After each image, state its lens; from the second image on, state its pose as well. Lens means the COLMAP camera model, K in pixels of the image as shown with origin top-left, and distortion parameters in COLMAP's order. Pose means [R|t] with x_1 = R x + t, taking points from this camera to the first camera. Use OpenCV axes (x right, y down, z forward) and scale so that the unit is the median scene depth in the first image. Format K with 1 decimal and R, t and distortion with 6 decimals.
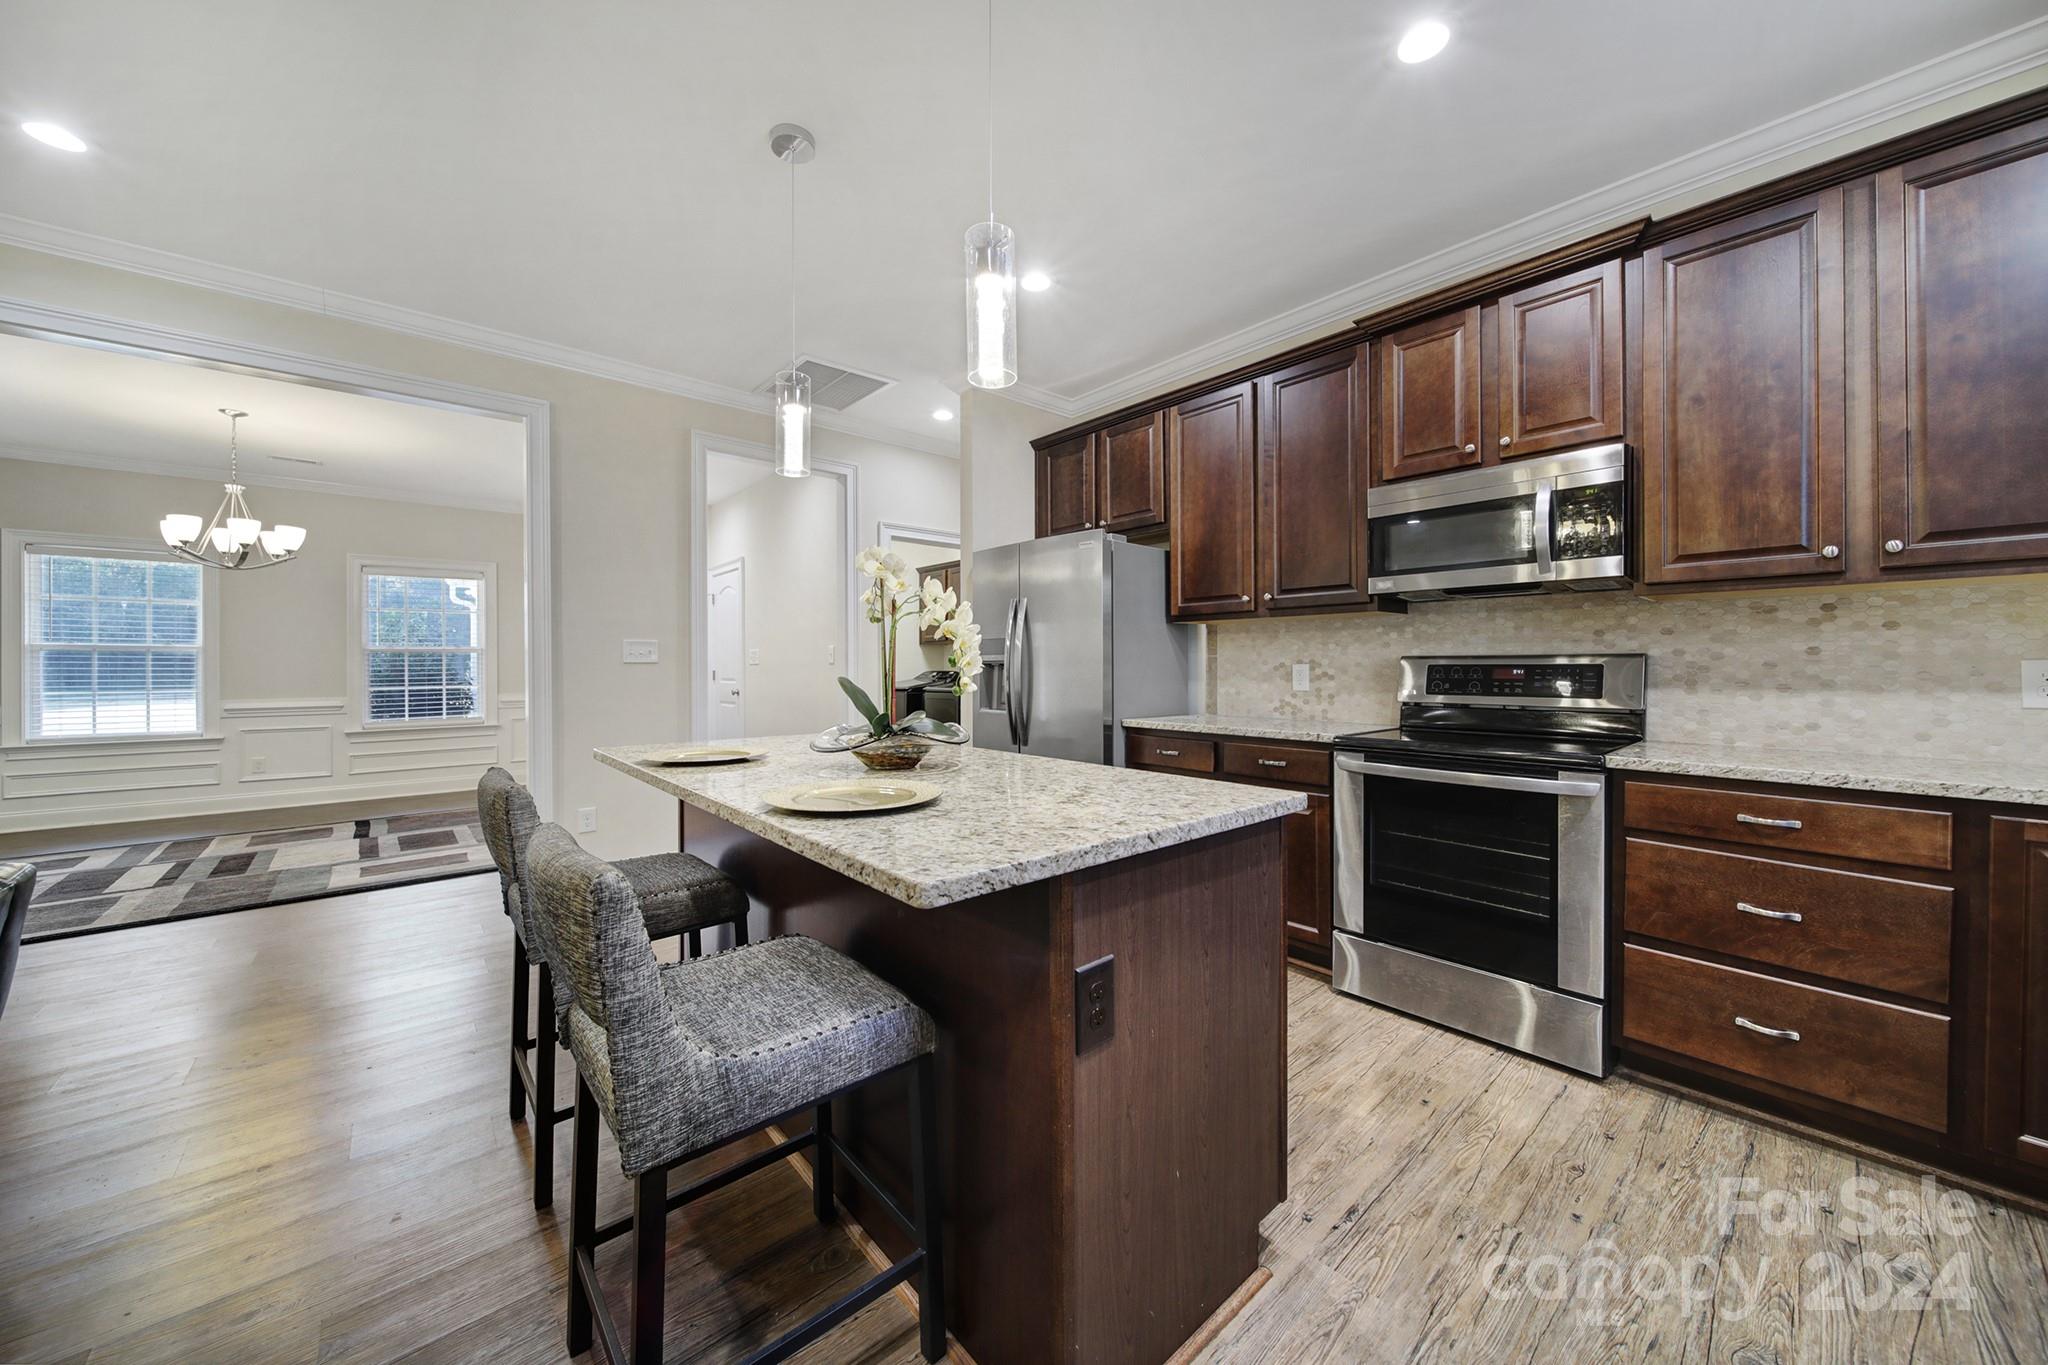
lens RADIAL K [[727.8, 0, 1037.0], [0, 727.8, 663.2], [0, 0, 1]] dist [-0.001820, -0.002312]
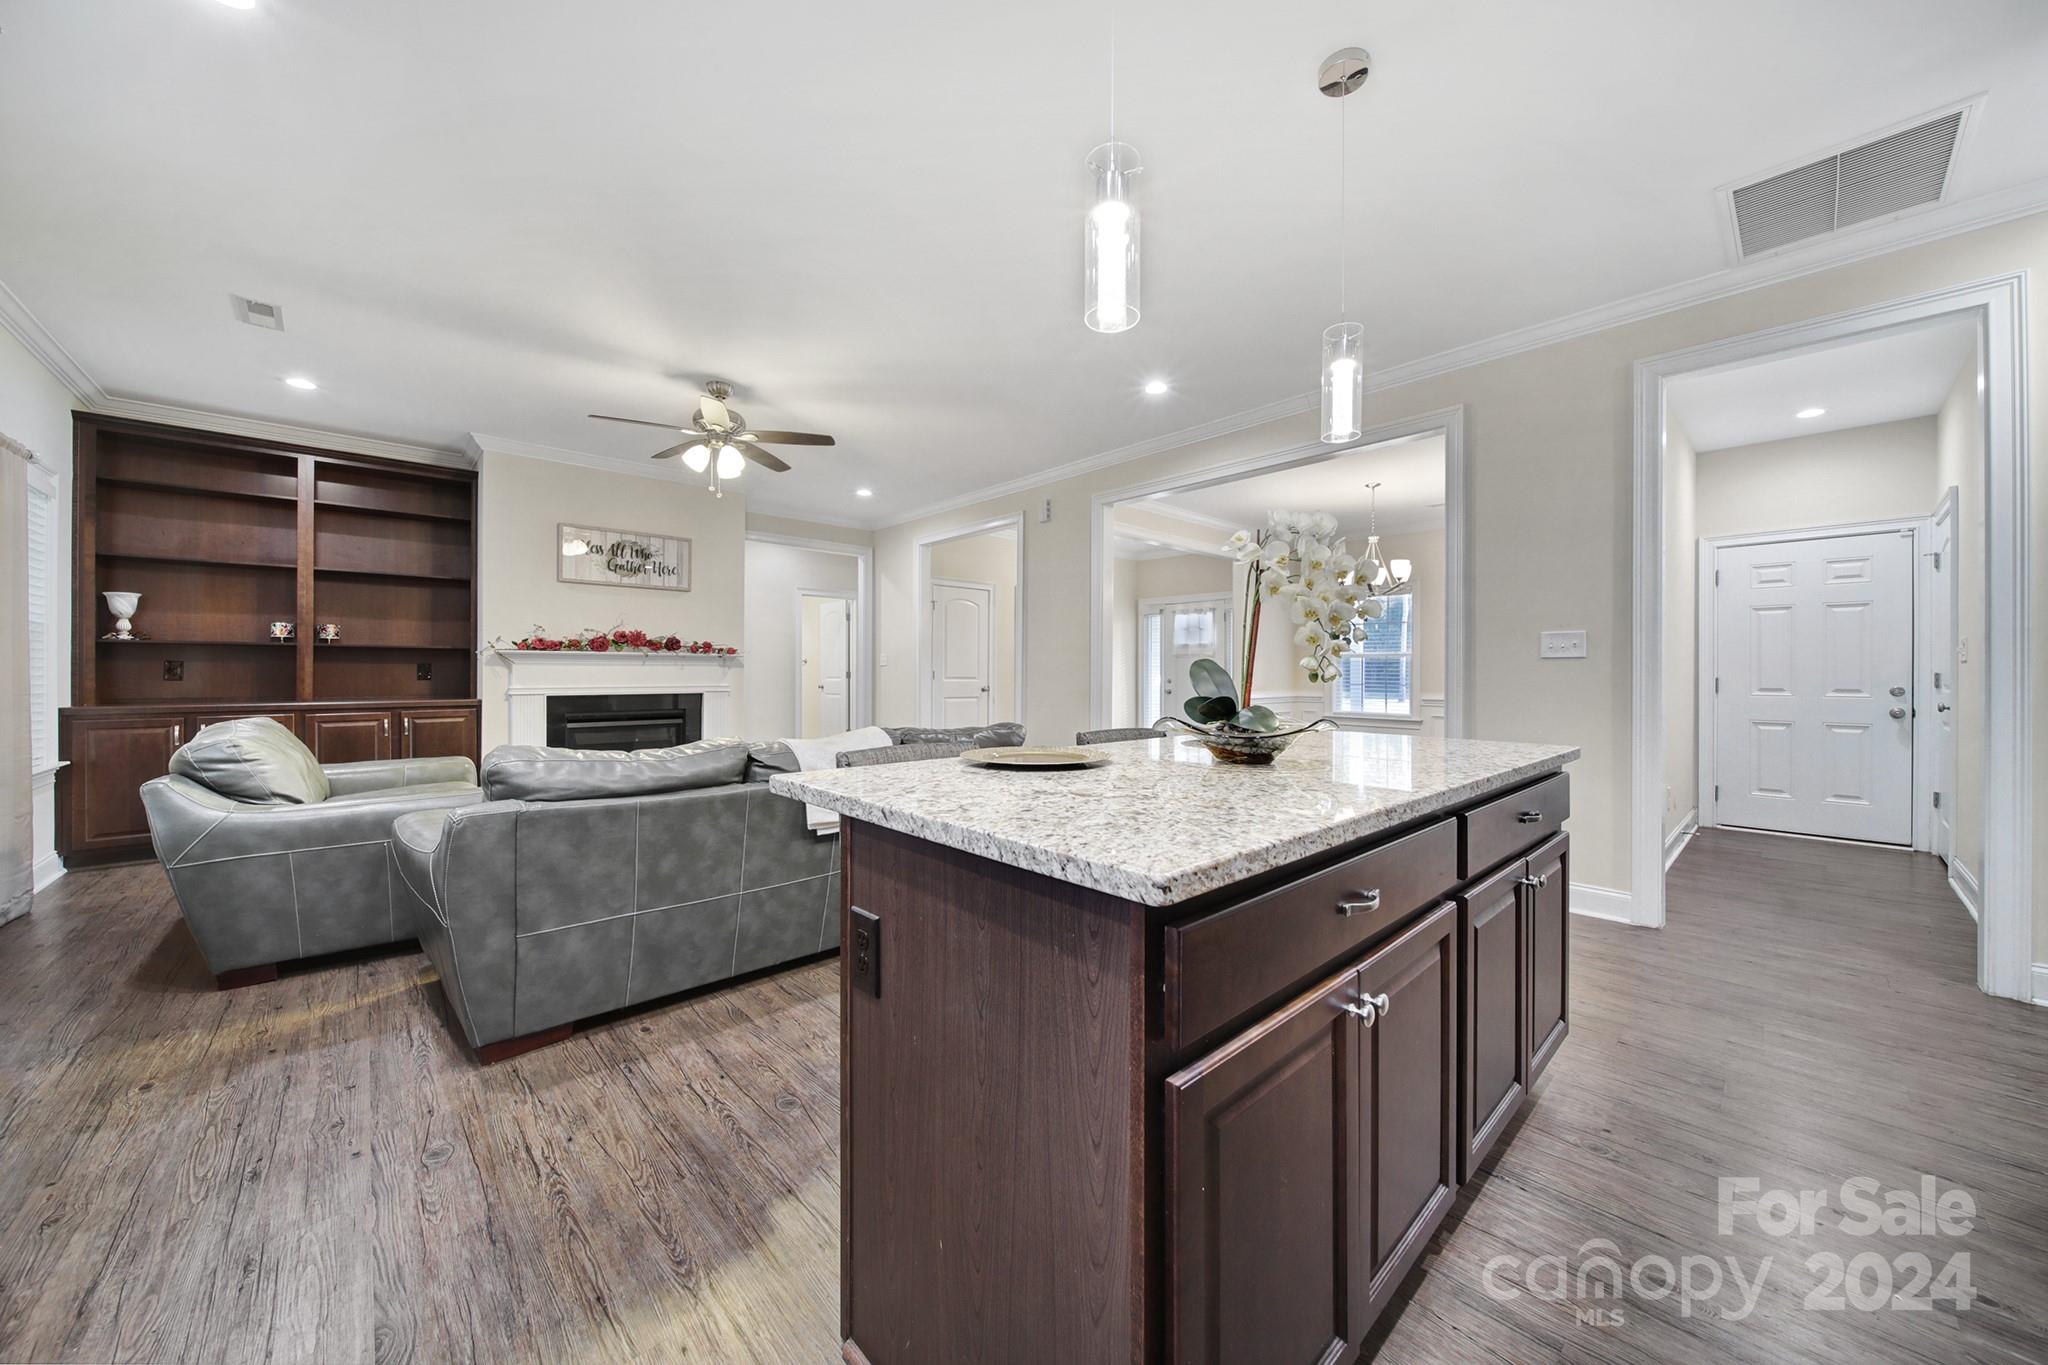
lens RADIAL K [[721.0, 0, 1023.7], [0, 721.0, 677.6], [0, 0, 1]] dist [-0.004433, -0.000182]
pose [[0.020431, 0.009343, -0.999748, 0.340879], [-0.000912, 0.999956, 0.009327, 0.017657], [0.999791, 0.000721, 0.020439, 0.363800]]
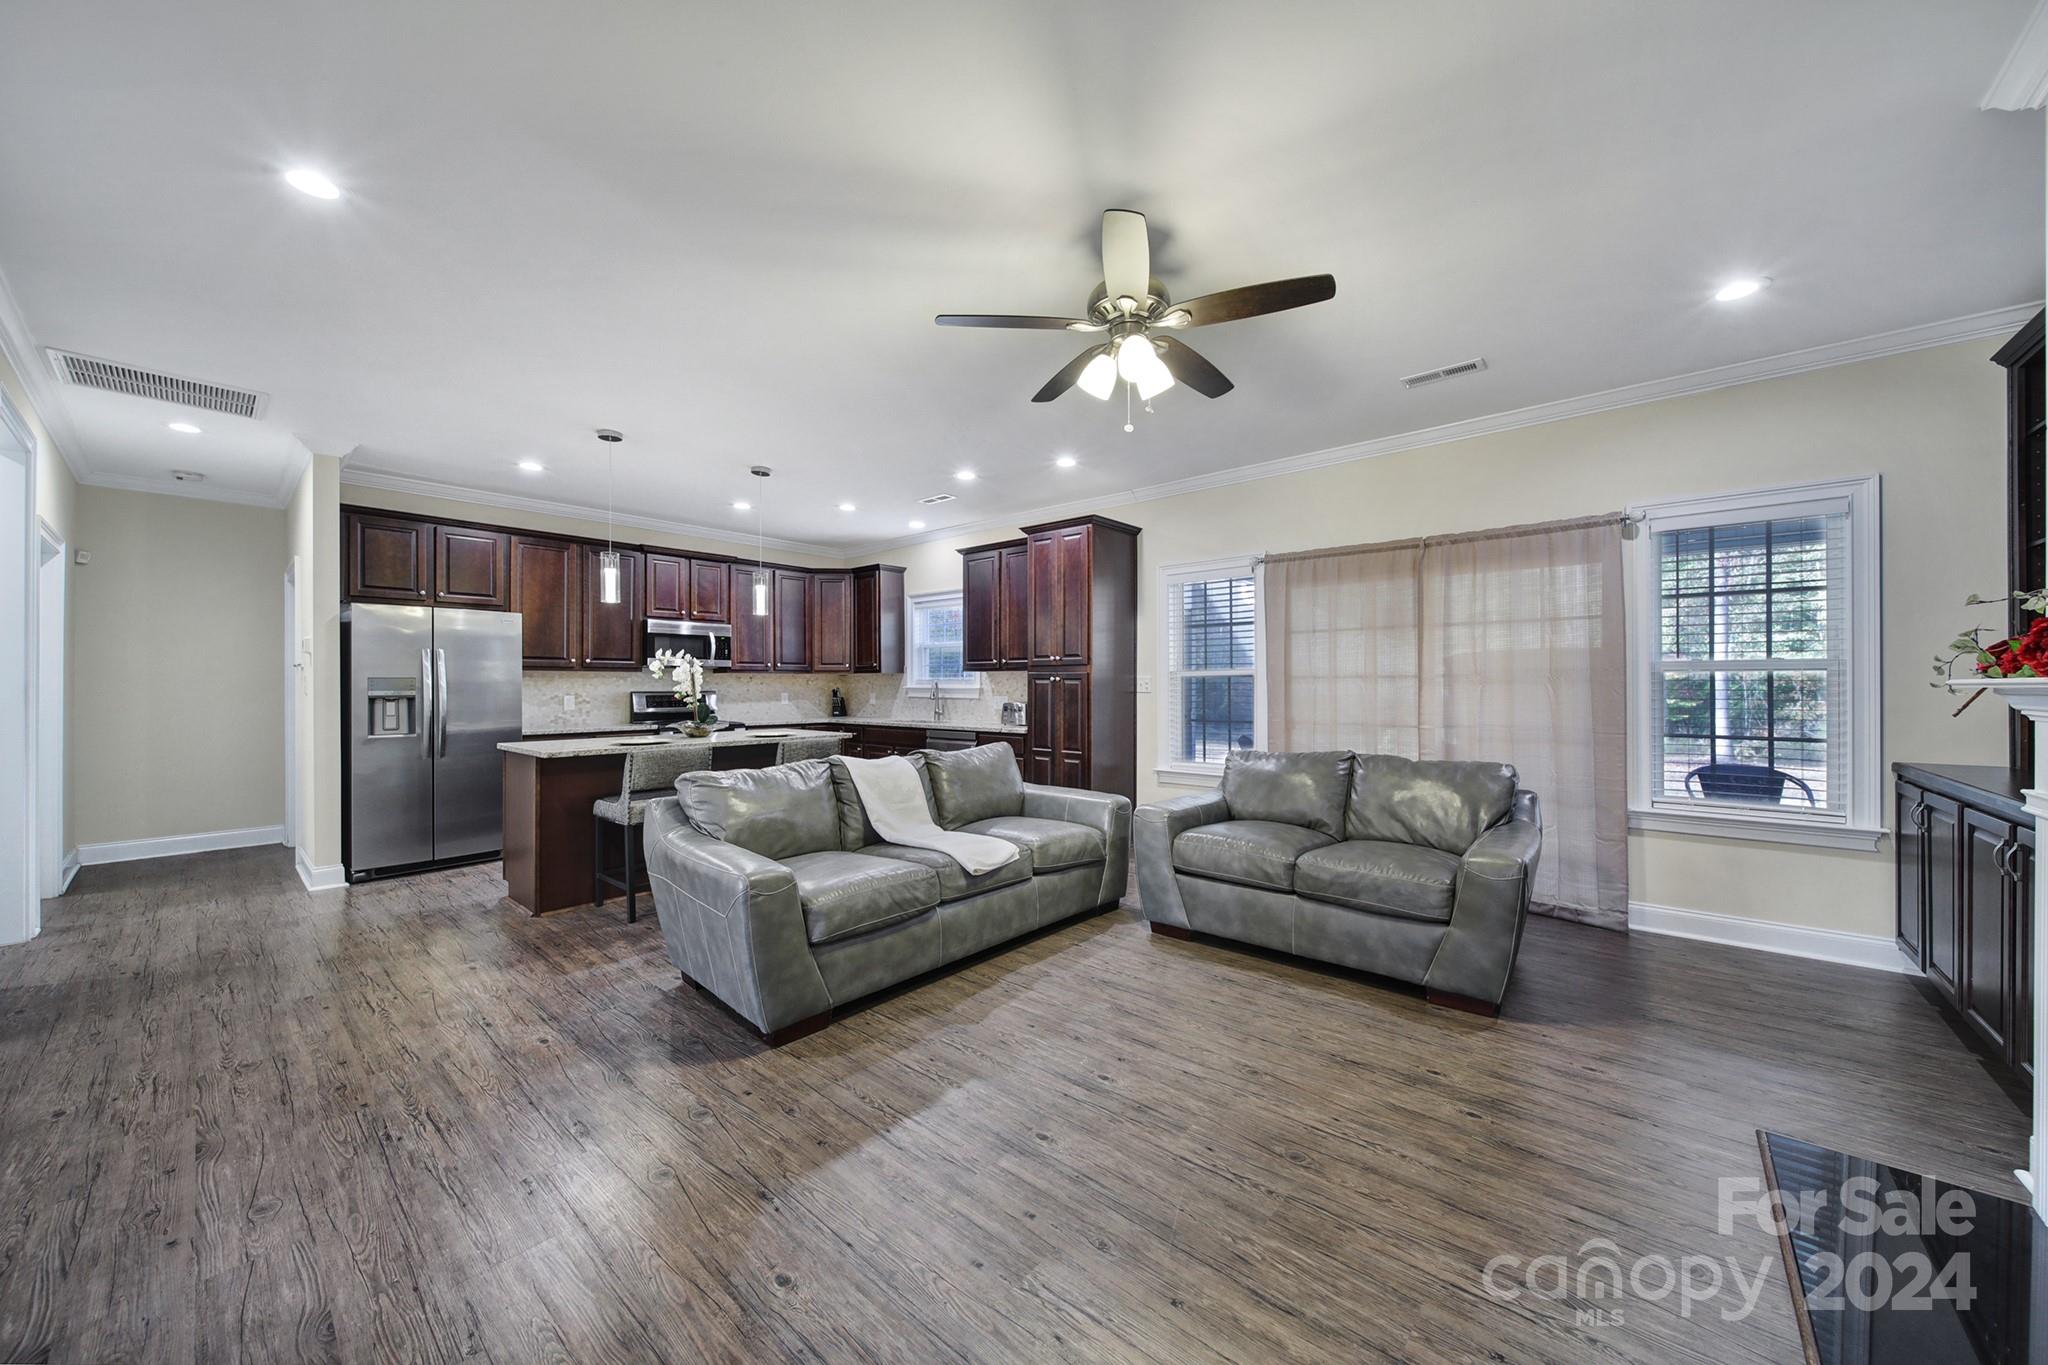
lens RADIAL K [[721.0, 0, 1023.7], [0, 721.0, 677.6], [0, 0, 1]] dist [-0.004433, -0.000182]
pose [[-0.132208, 0.014000, 0.991123, -1.490608], [0.000935, 0.999902, -0.013999, -0.016602], [-0.991222, -0.000924, -0.132208, 0.091918]]
